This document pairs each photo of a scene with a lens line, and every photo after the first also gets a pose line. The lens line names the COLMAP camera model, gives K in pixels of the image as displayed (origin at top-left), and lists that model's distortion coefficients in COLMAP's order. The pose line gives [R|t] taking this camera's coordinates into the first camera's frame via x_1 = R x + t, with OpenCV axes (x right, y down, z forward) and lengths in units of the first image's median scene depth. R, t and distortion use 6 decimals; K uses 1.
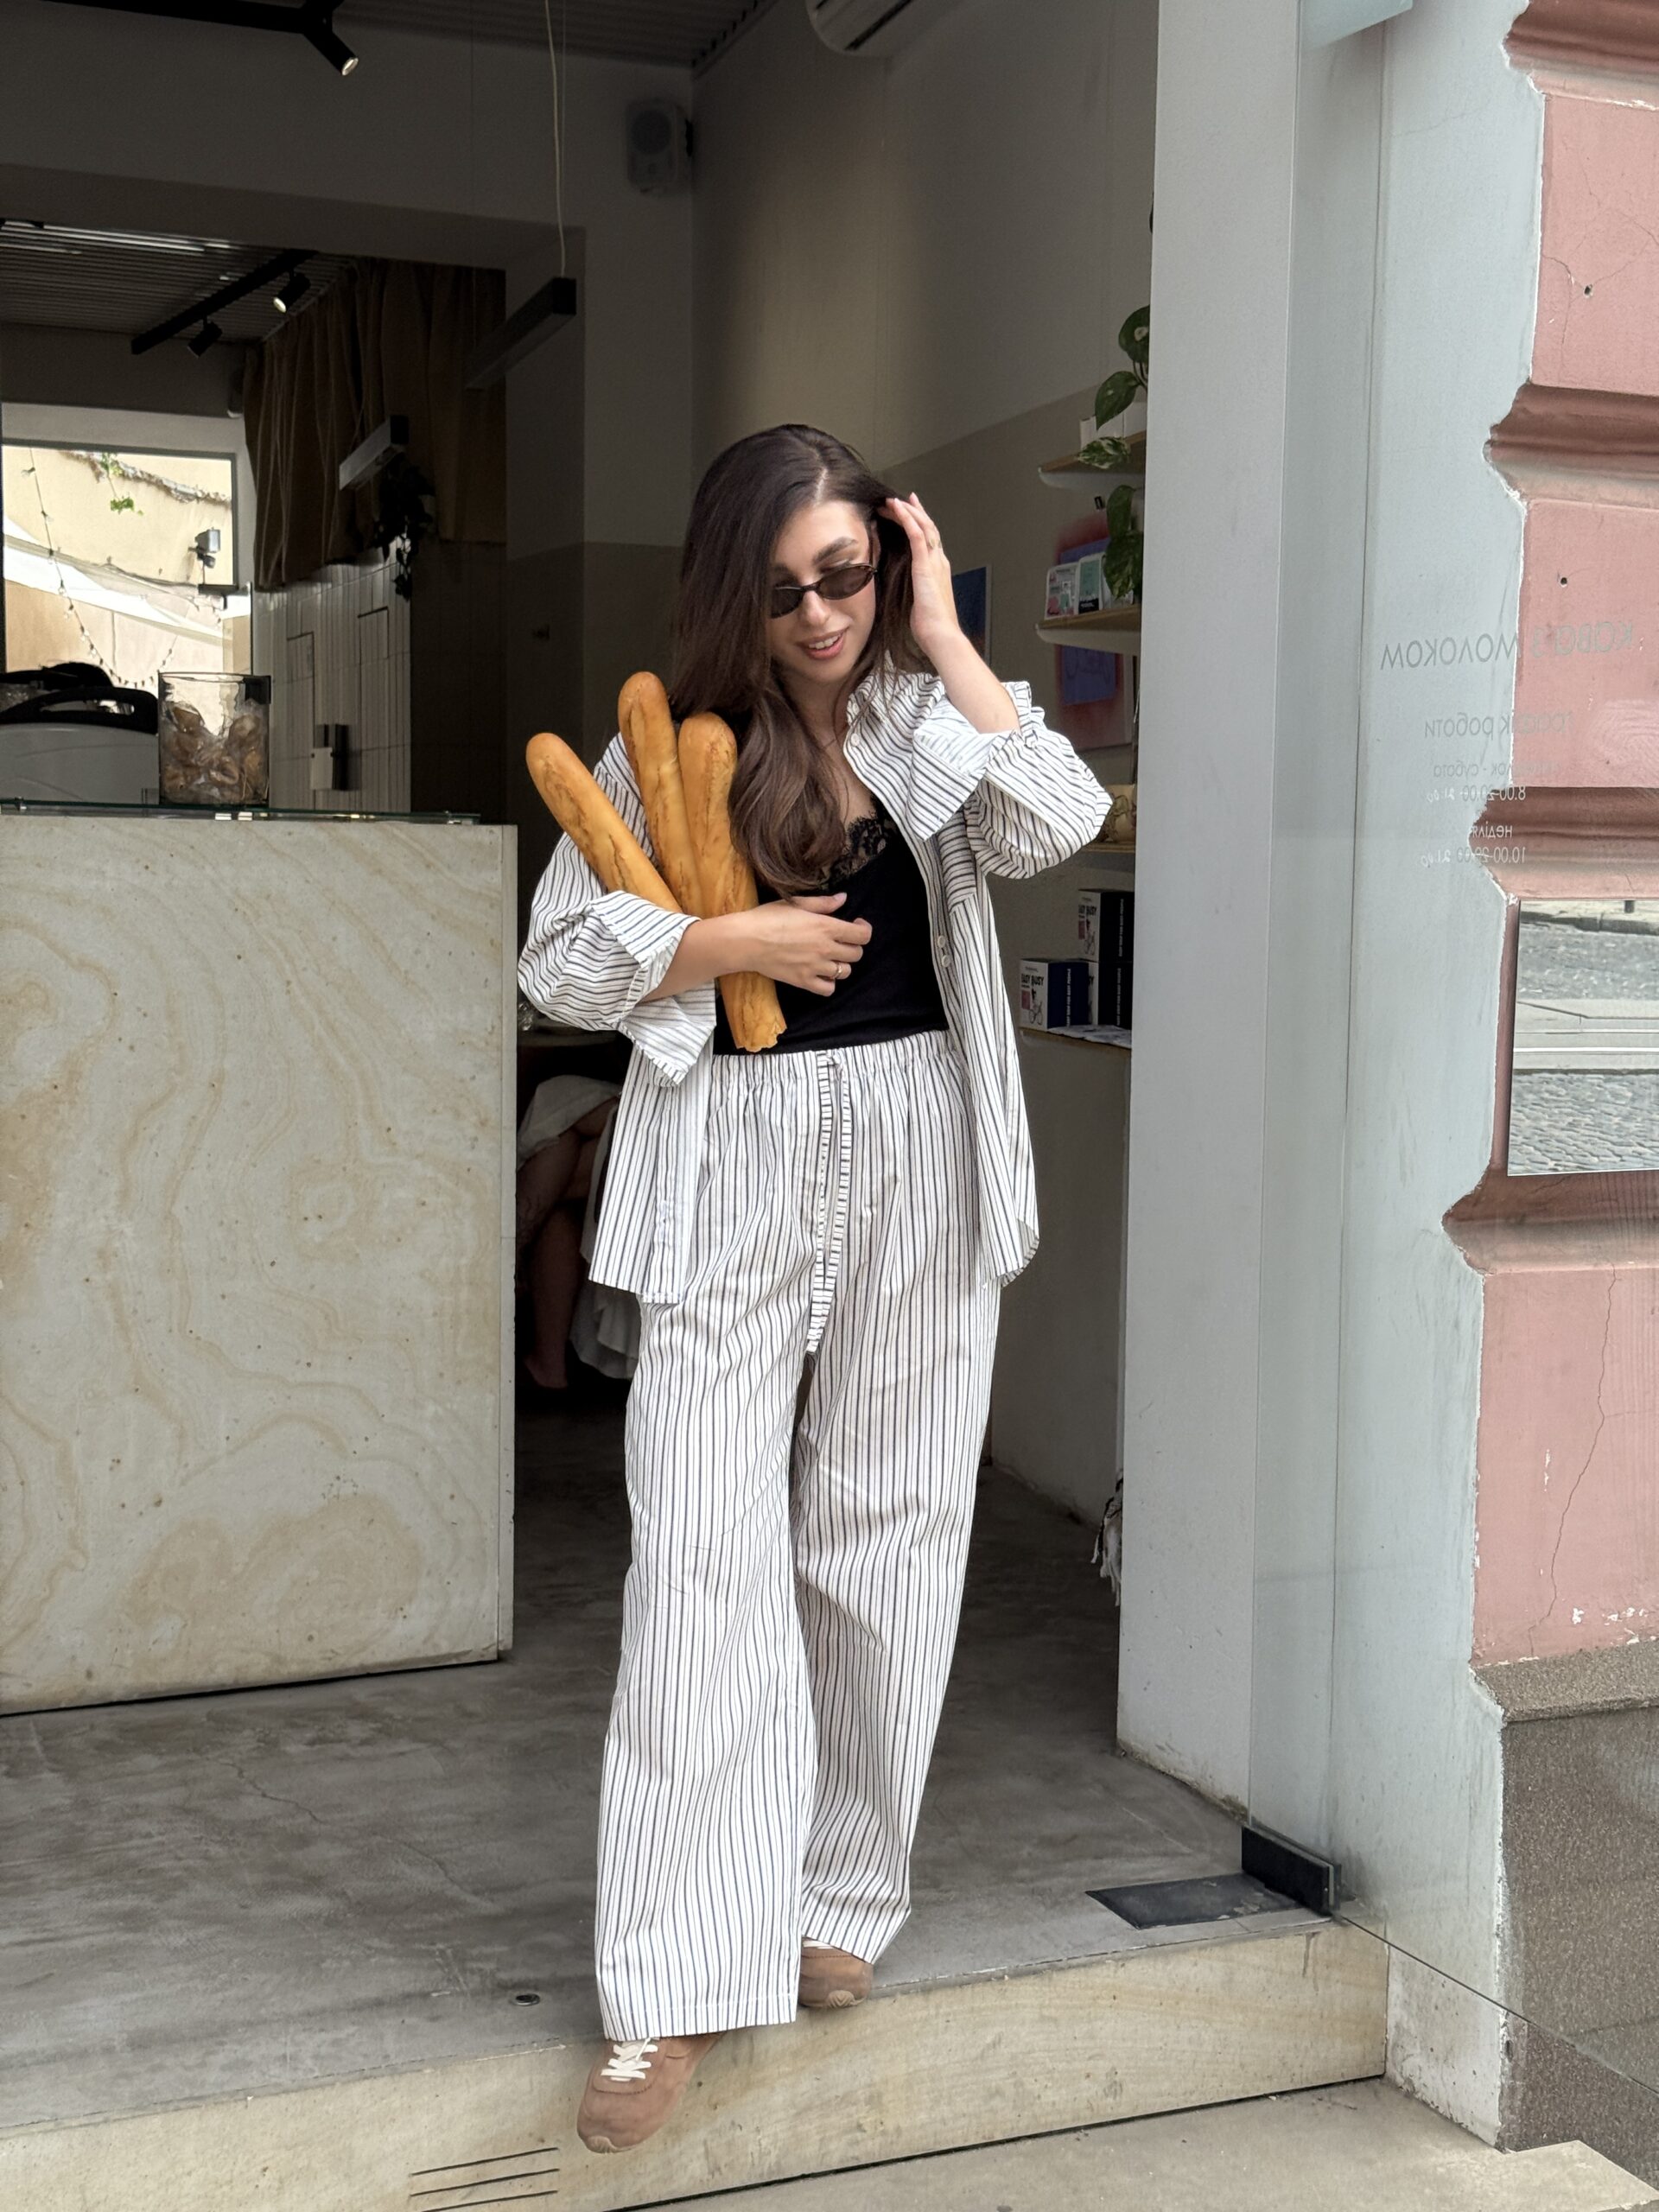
lens RADIAL K [[3044.1, 0, 827.2], [0, 3044.1, 1109.0], [0, 0, 1]] dist [0.094470, 0.000000]
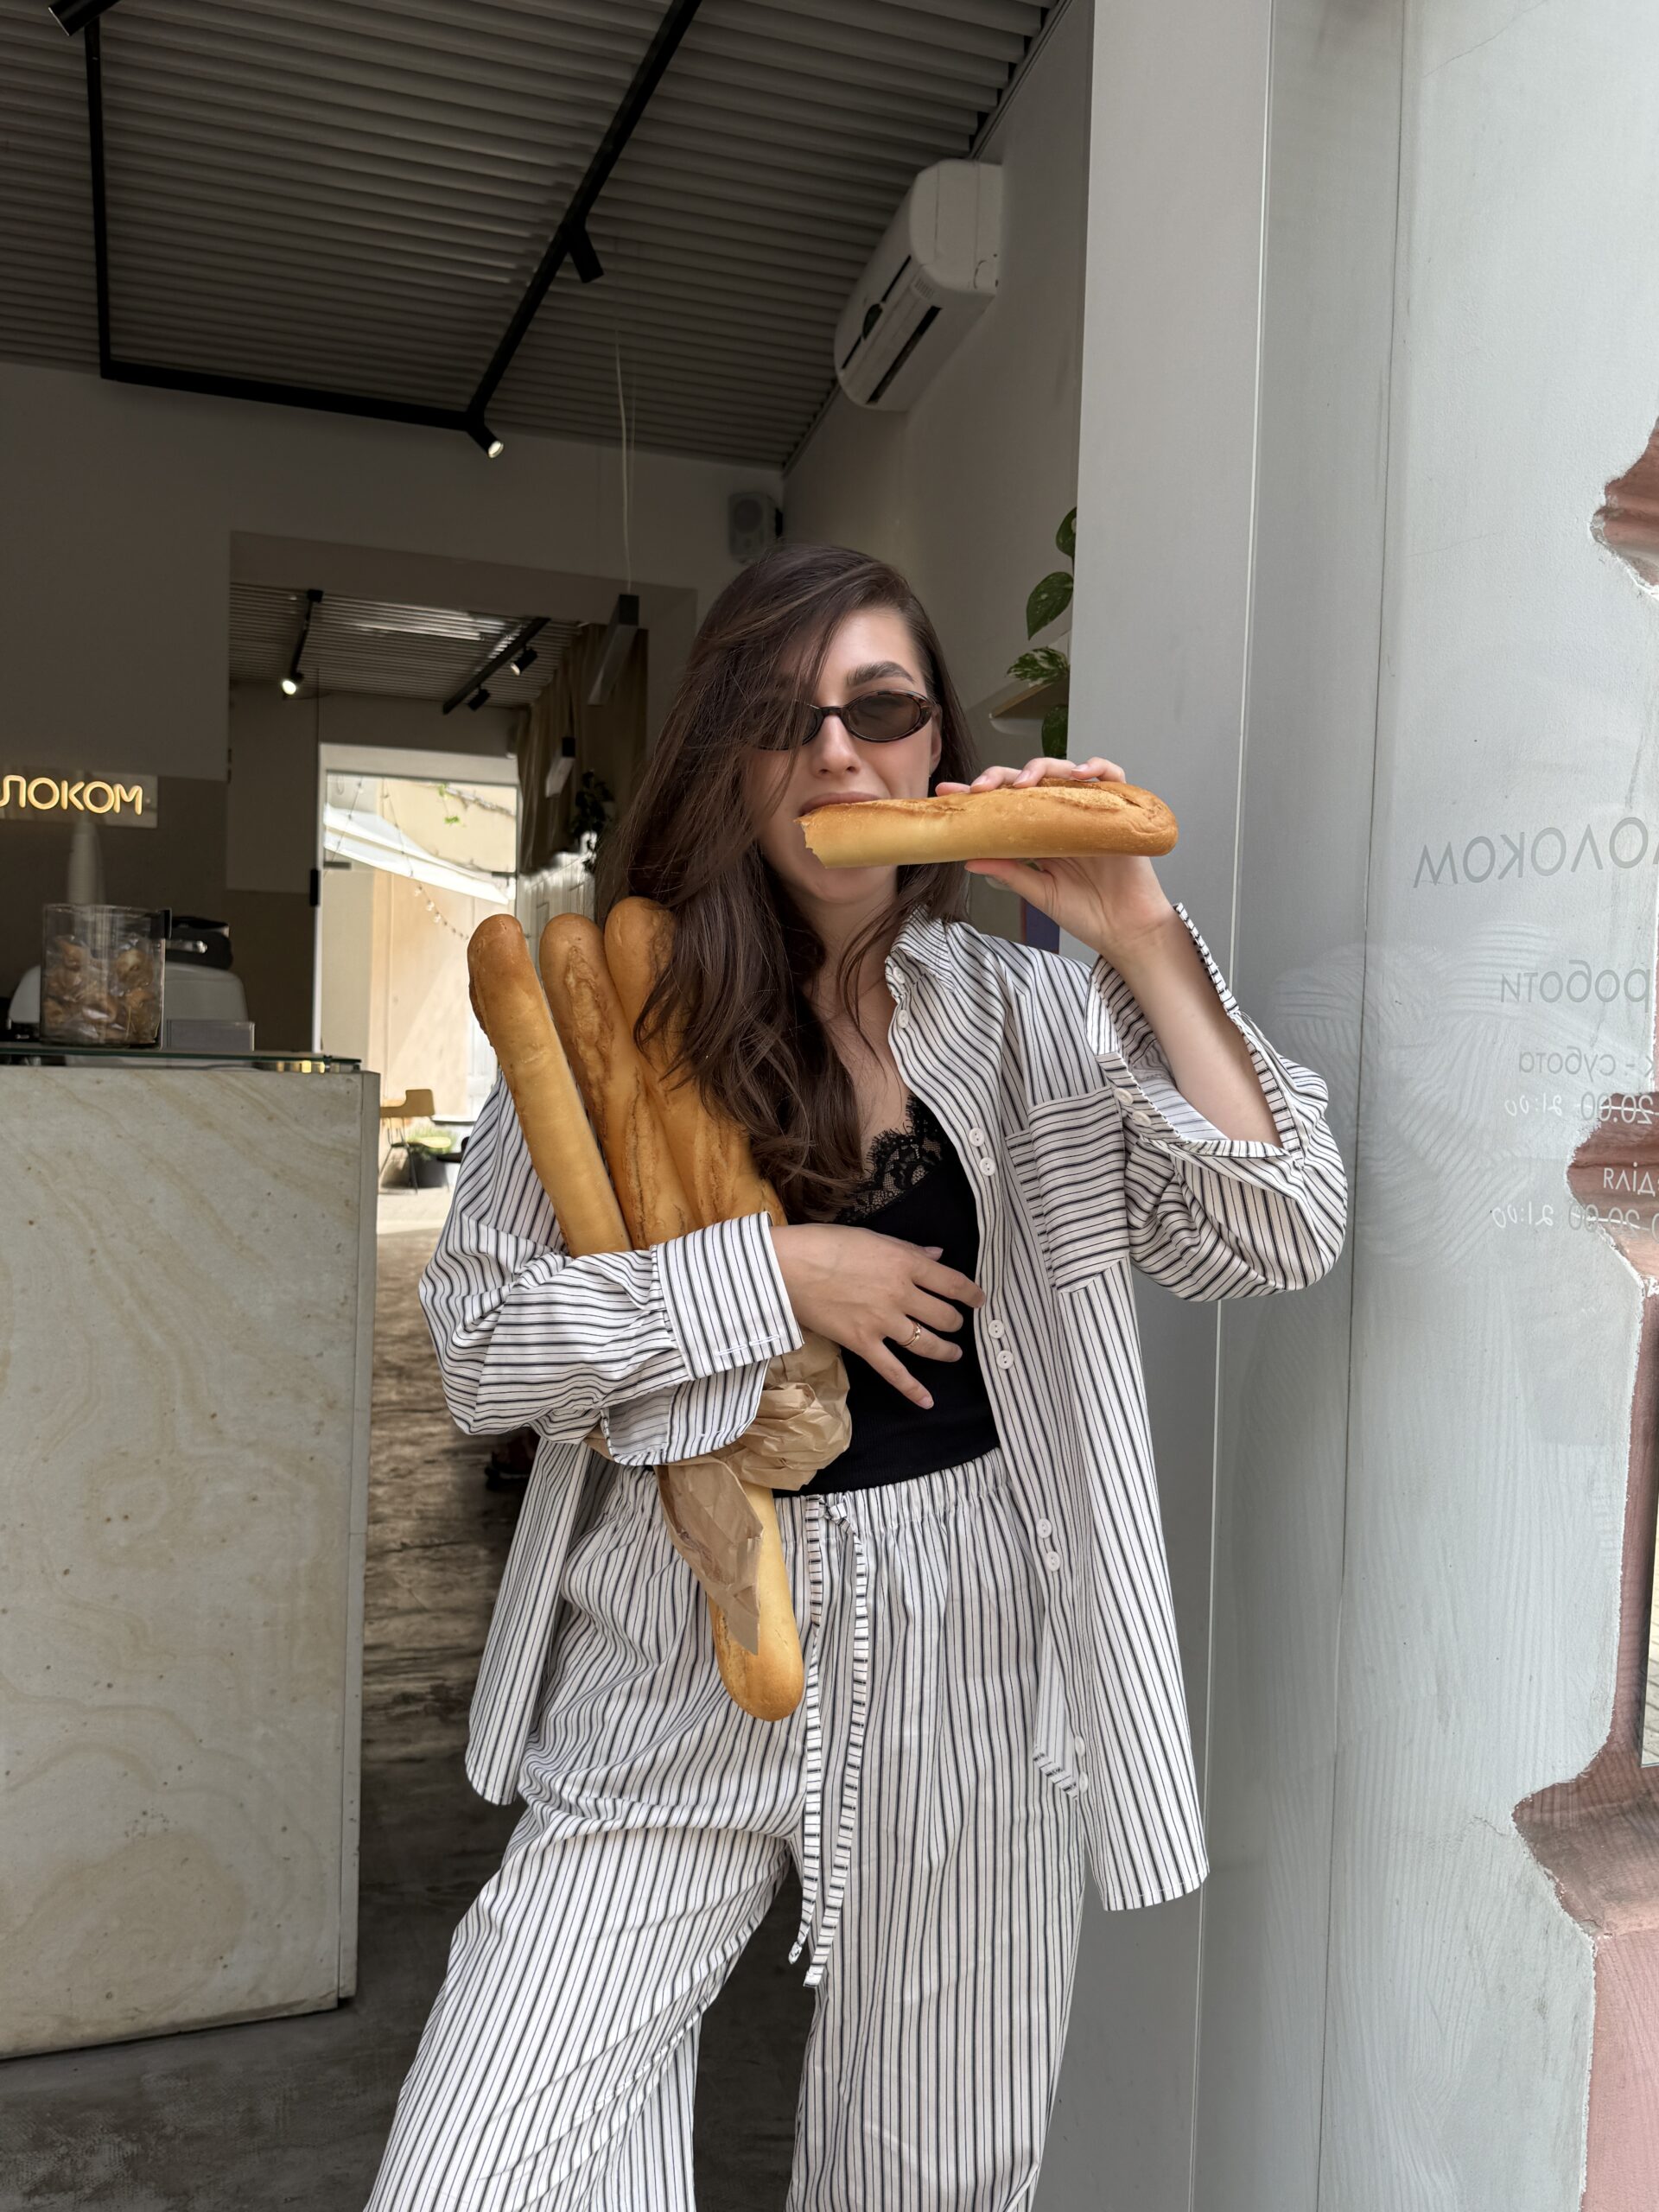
lens RADIAL K [[1818.7, 0, 838.7], [0, 1818.7, 1091.2], [0, 0, 1]] dist [0.023278, -0.035903]
pose [[0.997640, 0.019321, -0.065893, 0.069798], [-0.023199, 0.998011, -0.058615, -0.060462], [0.064629, 0.060006, 0.996104, 0.481652]]
